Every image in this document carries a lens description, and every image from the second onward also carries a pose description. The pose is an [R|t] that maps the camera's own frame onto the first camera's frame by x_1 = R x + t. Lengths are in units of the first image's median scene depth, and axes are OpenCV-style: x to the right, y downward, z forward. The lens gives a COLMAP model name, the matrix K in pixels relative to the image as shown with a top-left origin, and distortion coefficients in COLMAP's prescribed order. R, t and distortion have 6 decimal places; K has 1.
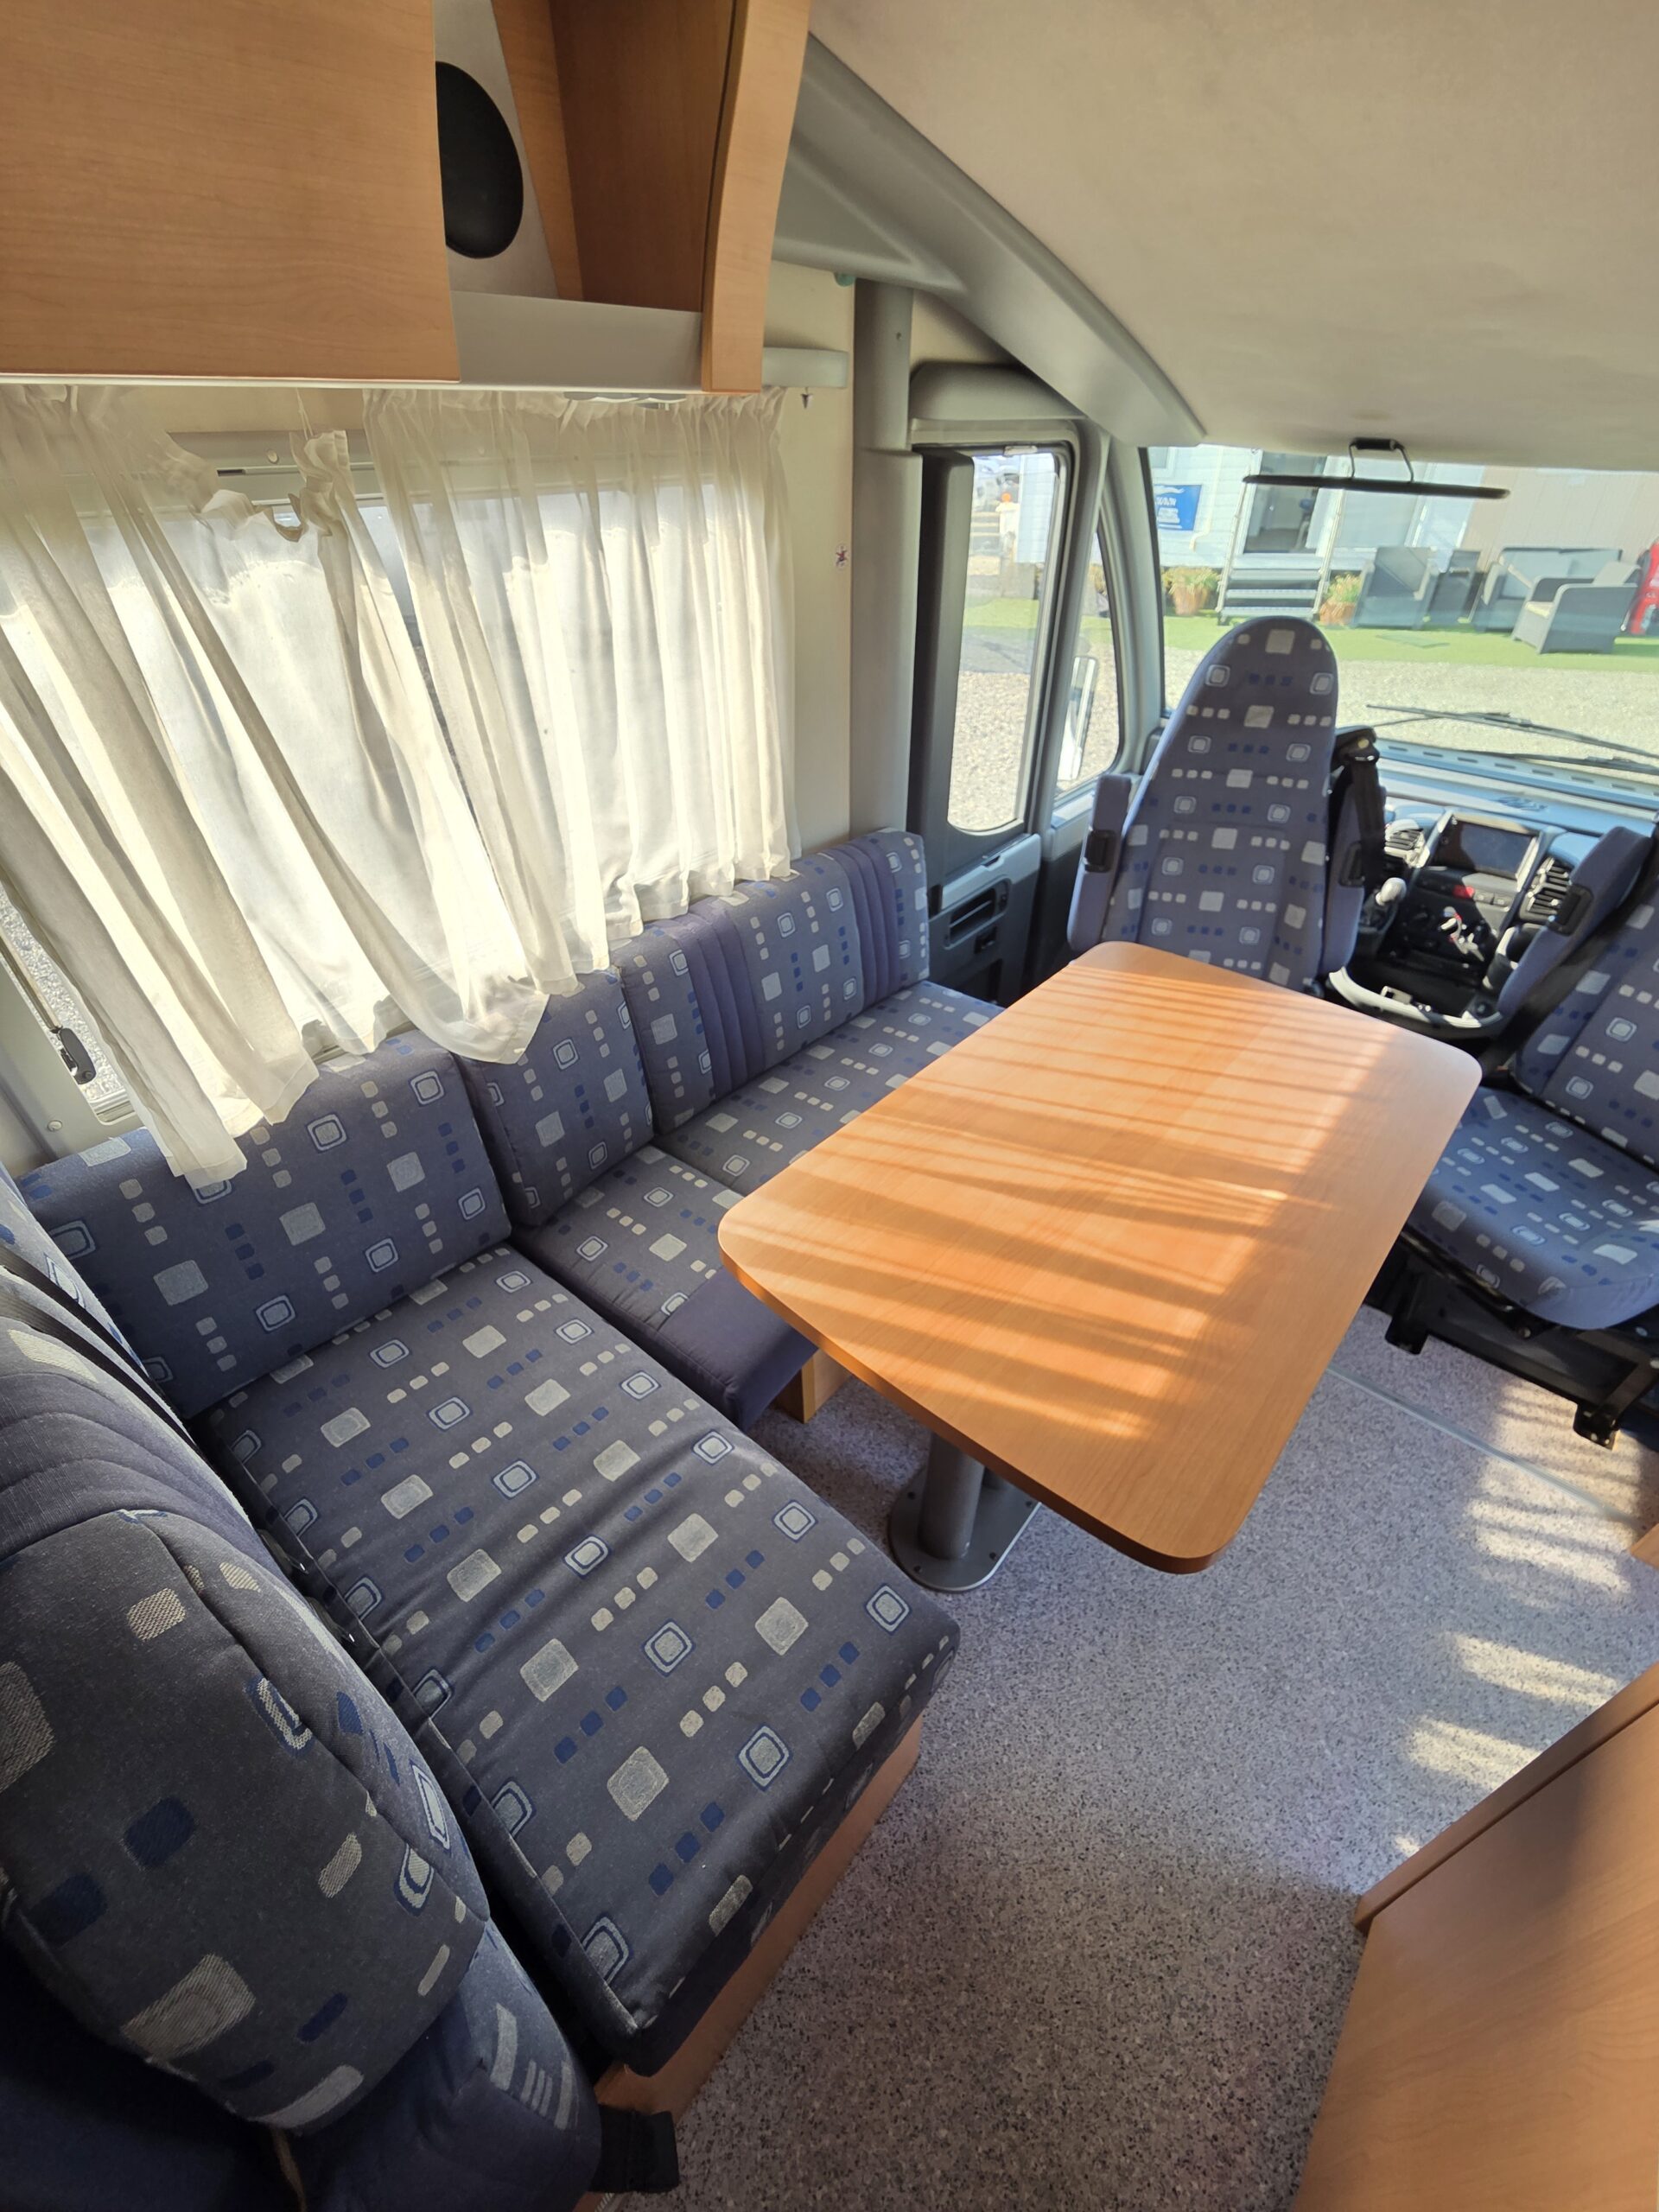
lens RADIAL K [[911.1, 0, 831.1], [0, 911.1, 1102.2], [0, 0, 1]] dist [-0.001154, -0.000016]
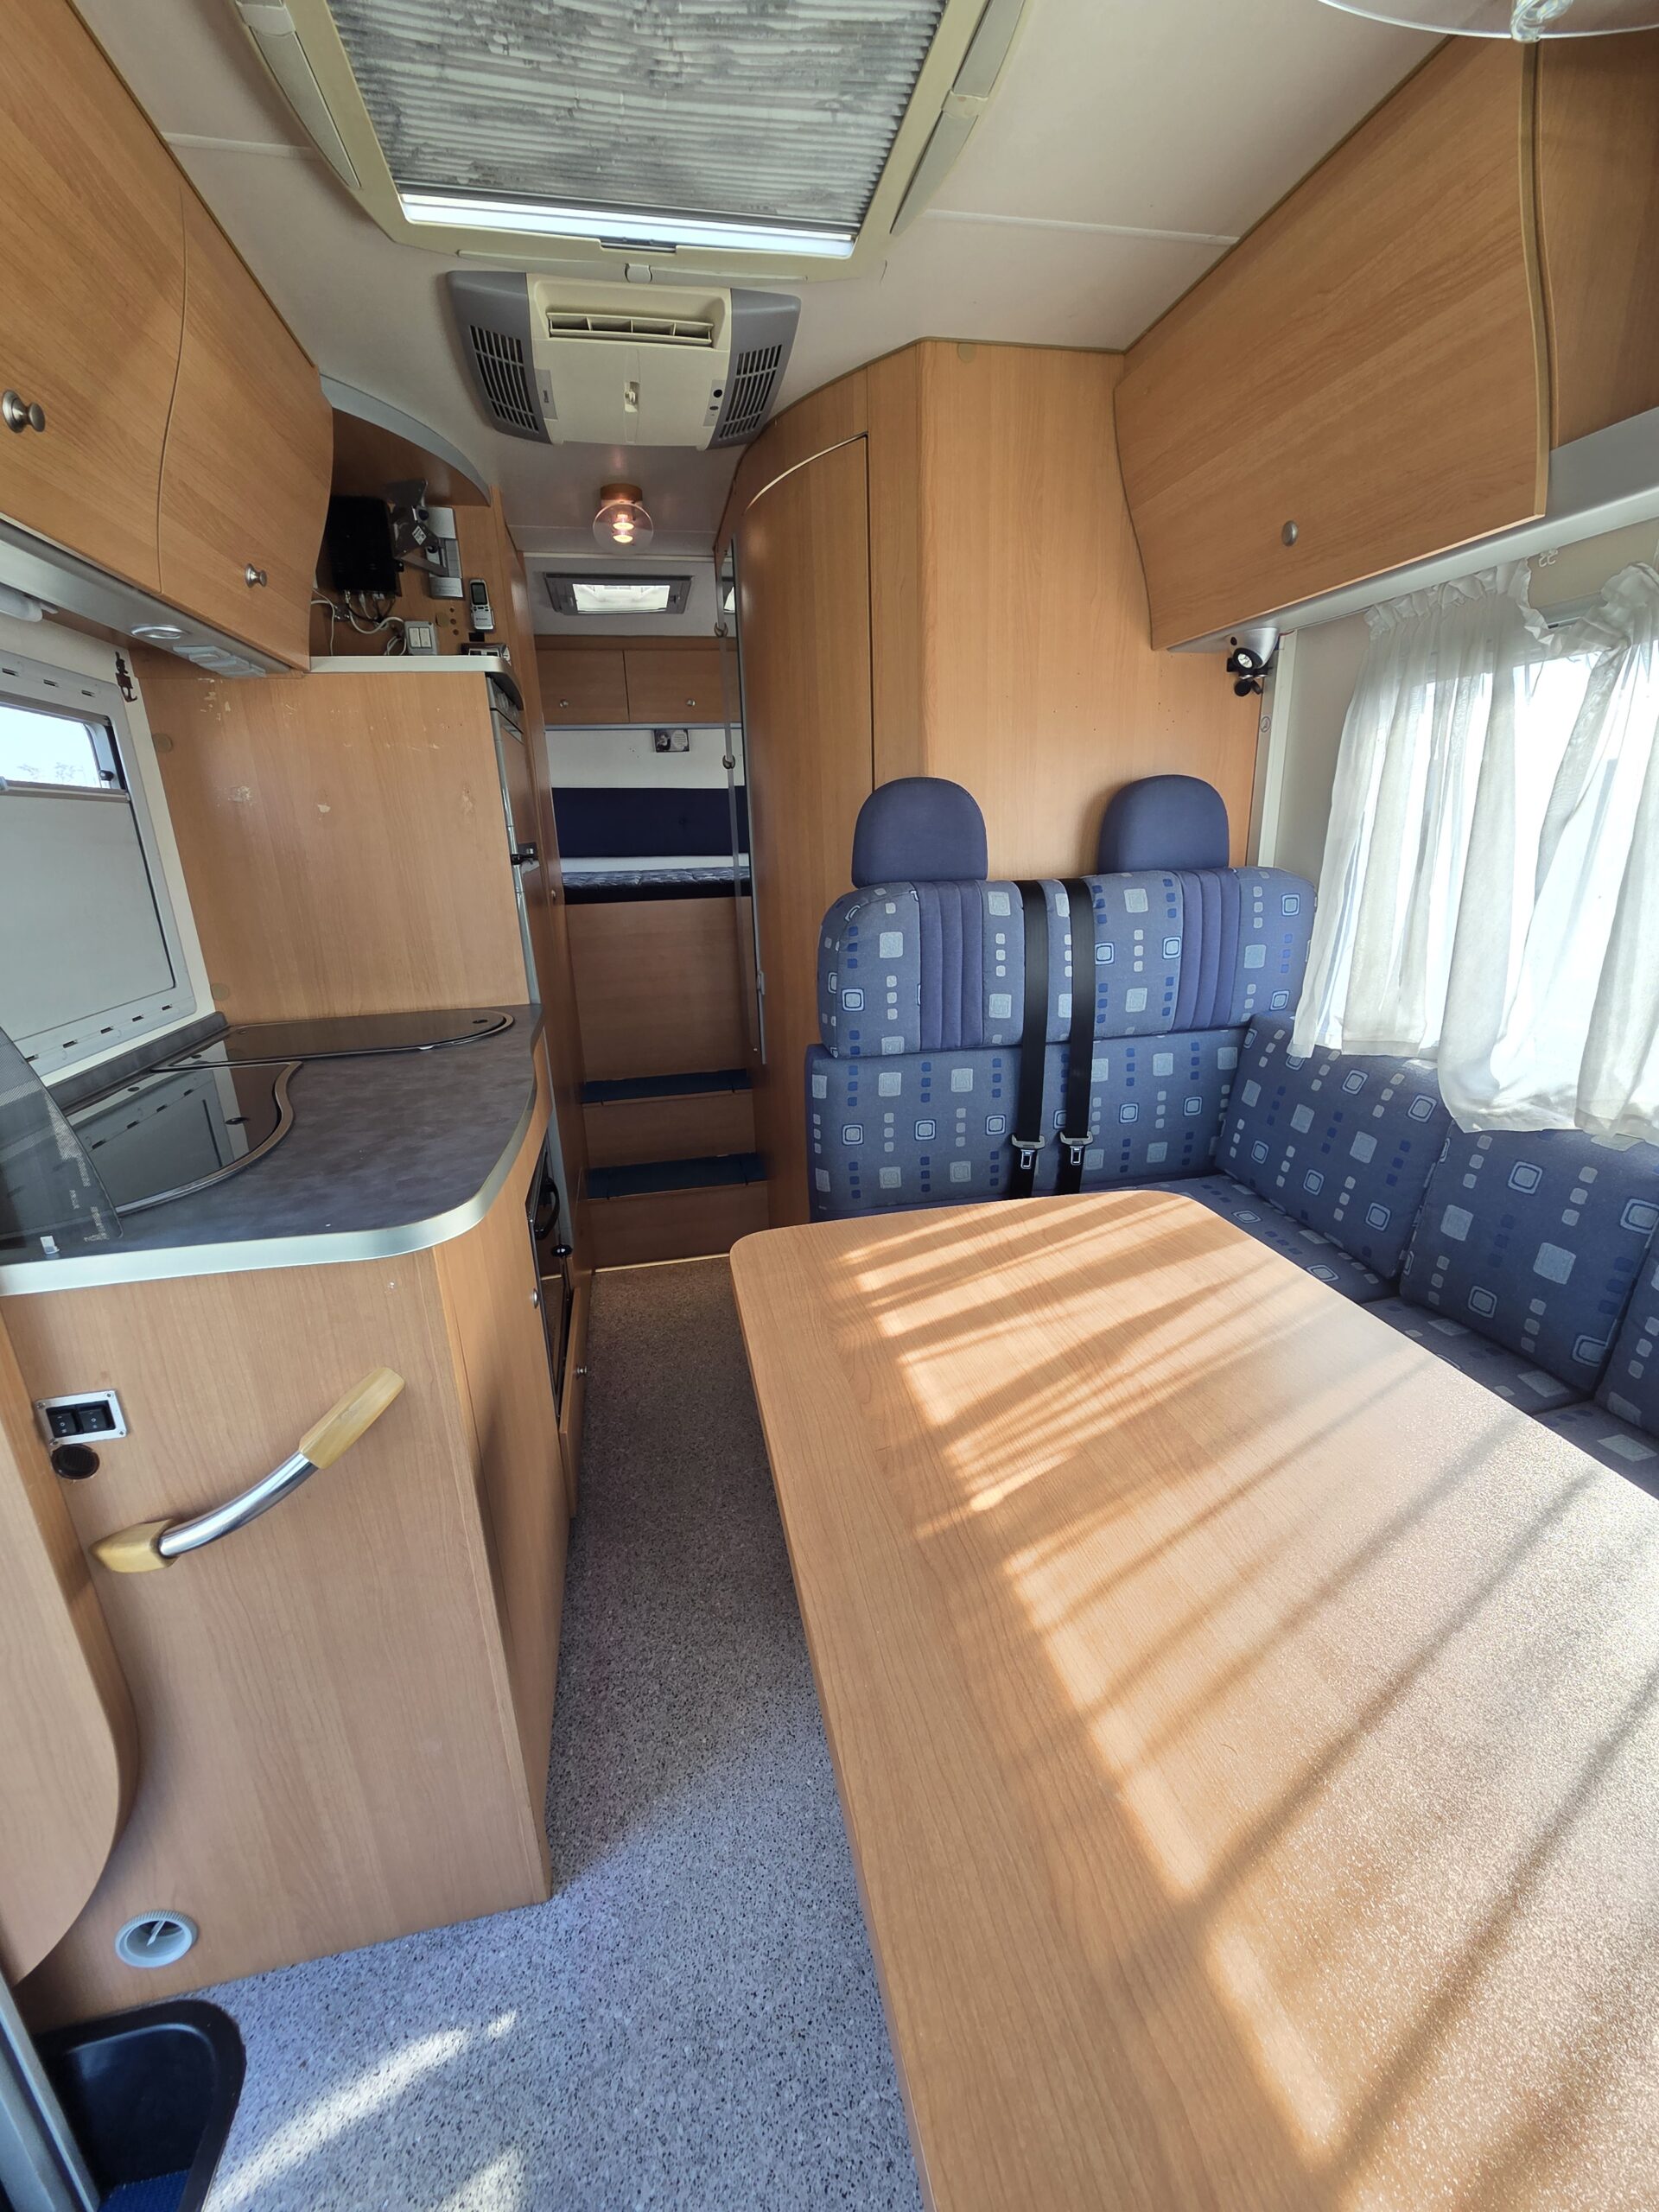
lens RADIAL K [[911.1, 0, 835.5], [0, 911.1, 1102.9], [0, 0, 1]] dist [-0.001154, -0.000016]
pose [[-0.609458, 0.247592, -0.753166, 0.571445], [-0.452121, 0.671833, 0.586709, -0.236569], [0.651266, 0.698096, -0.297512, 0.561772]]
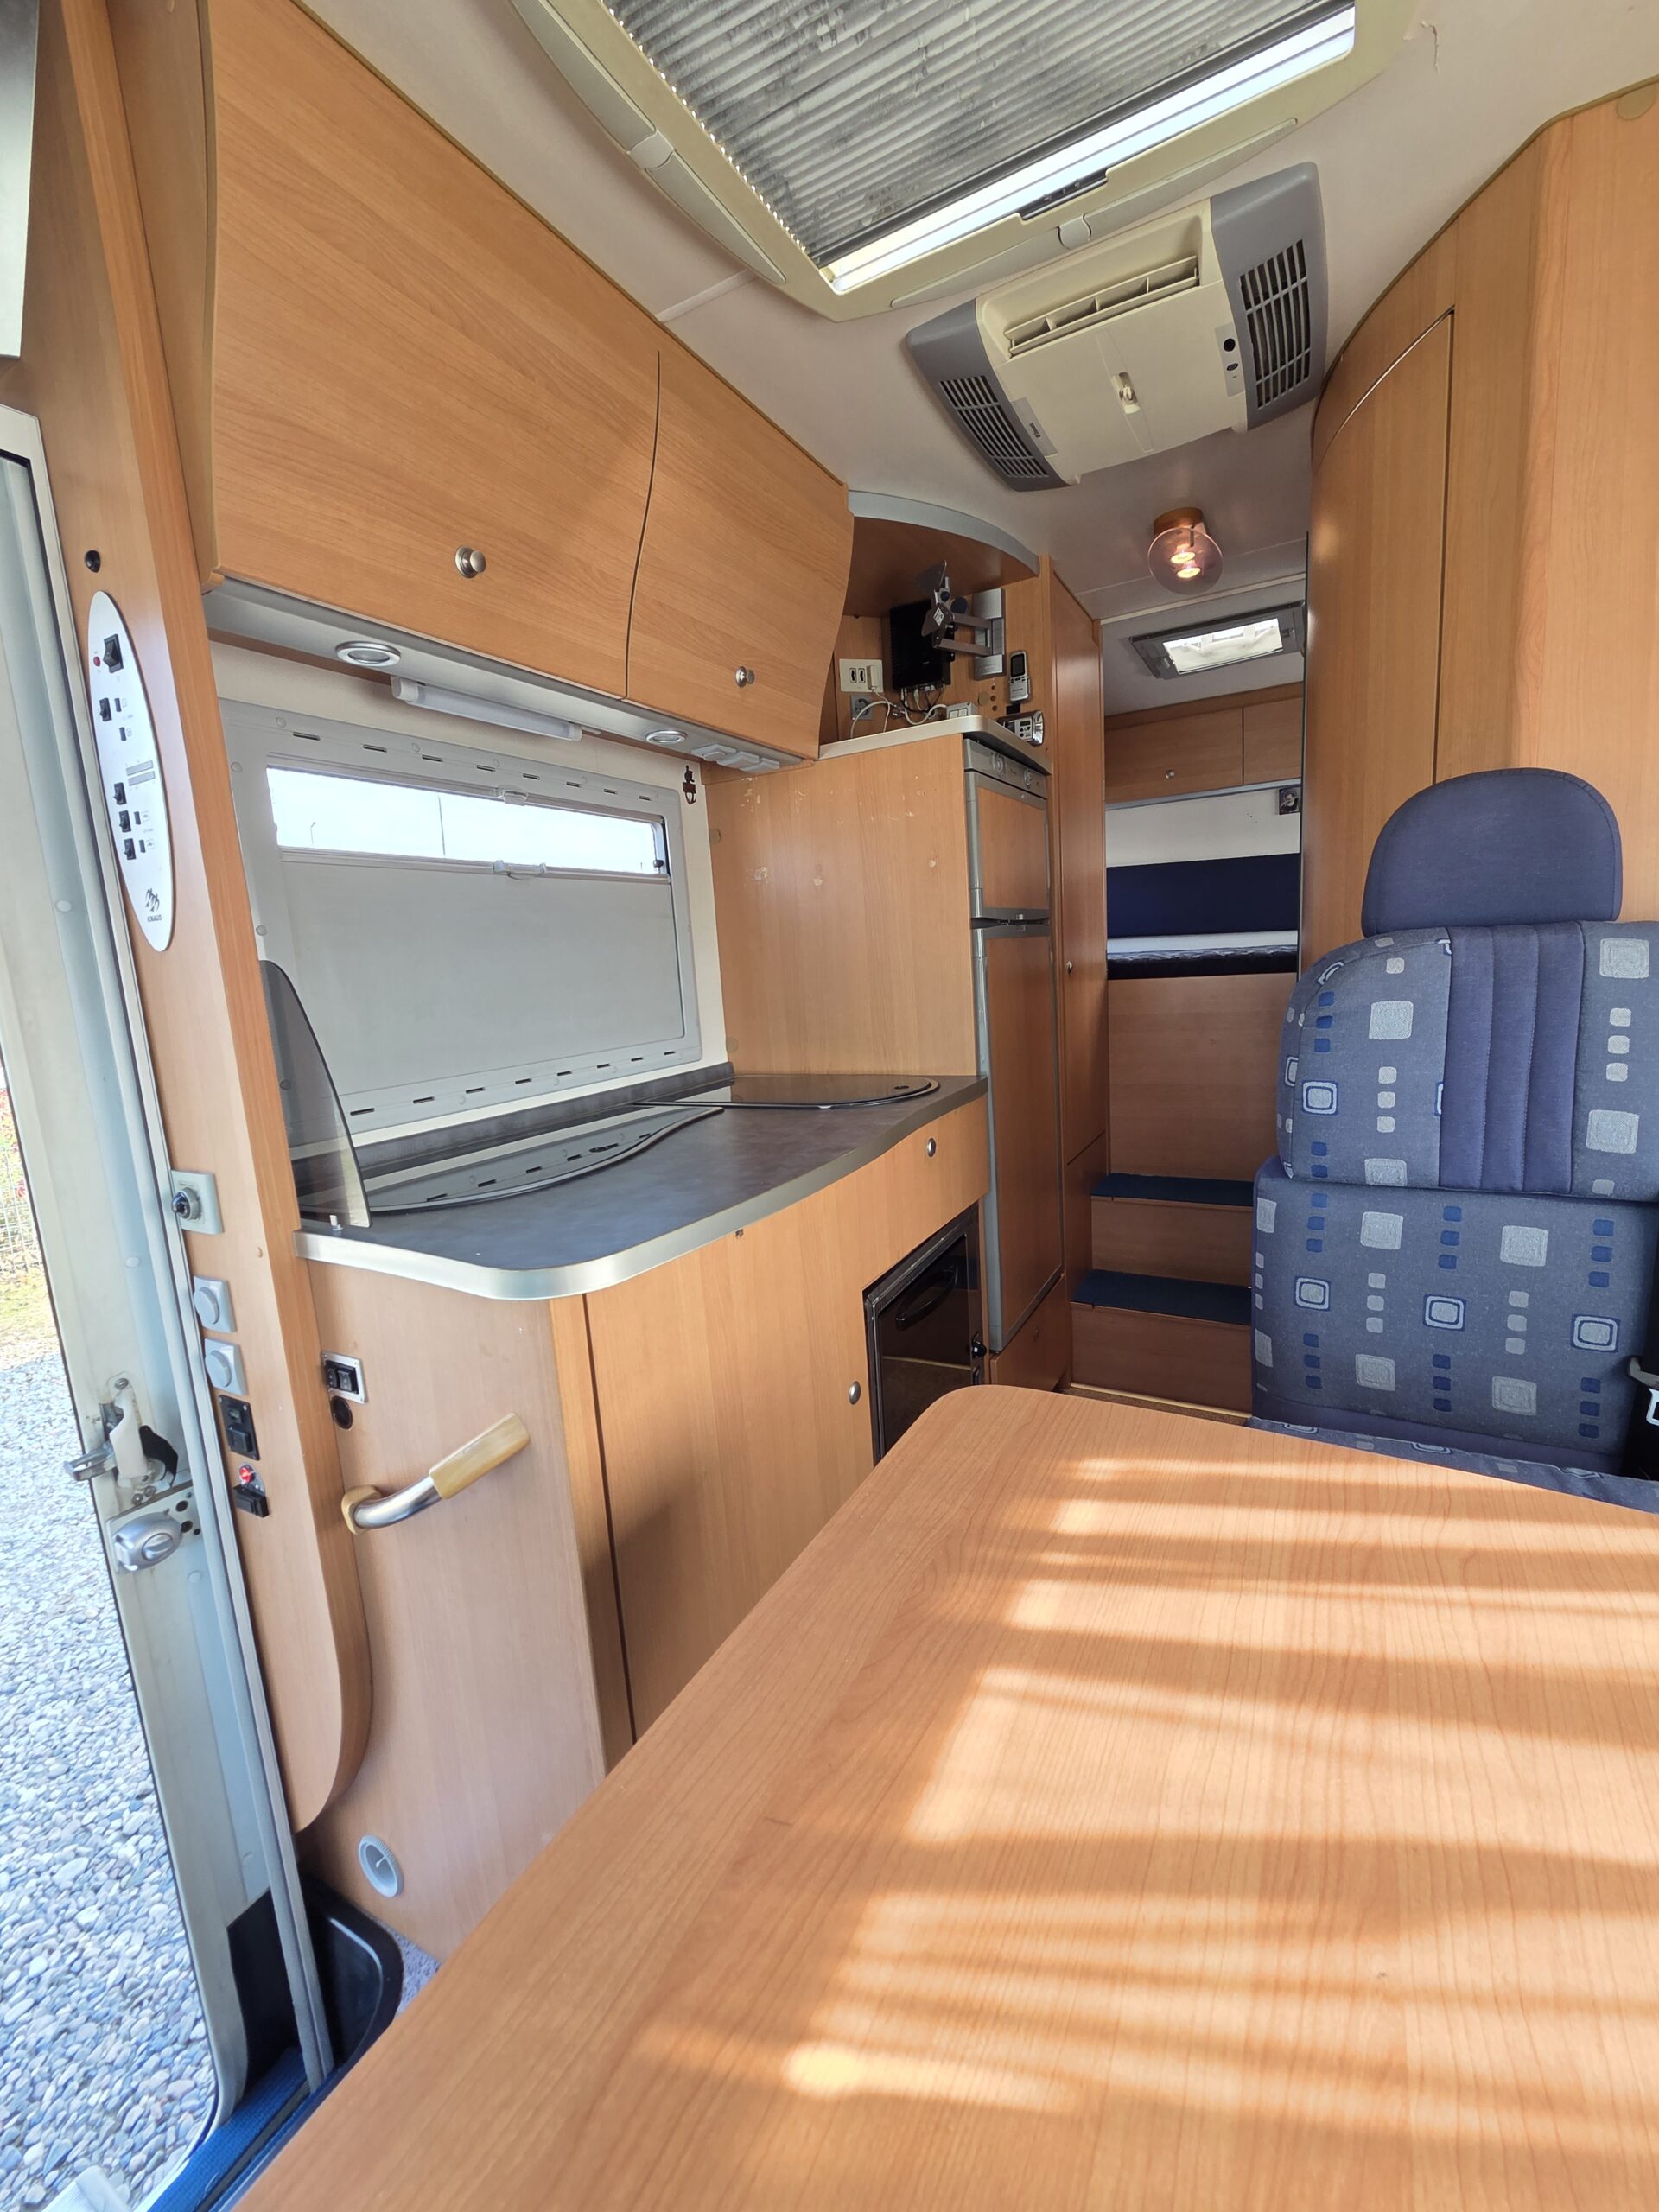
lens RADIAL K [[911.1, 0, 829.2], [0, 911.1, 1102.0], [0, 0, 1]] dist [-0.001154, -0.000016]
pose [[-0.979343, 0.090652, -0.180749, 0.308693], [-0.066415, 0.700083, 0.710966, -0.201662], [0.190990, 0.708284, -0.679601, 0.591299]]
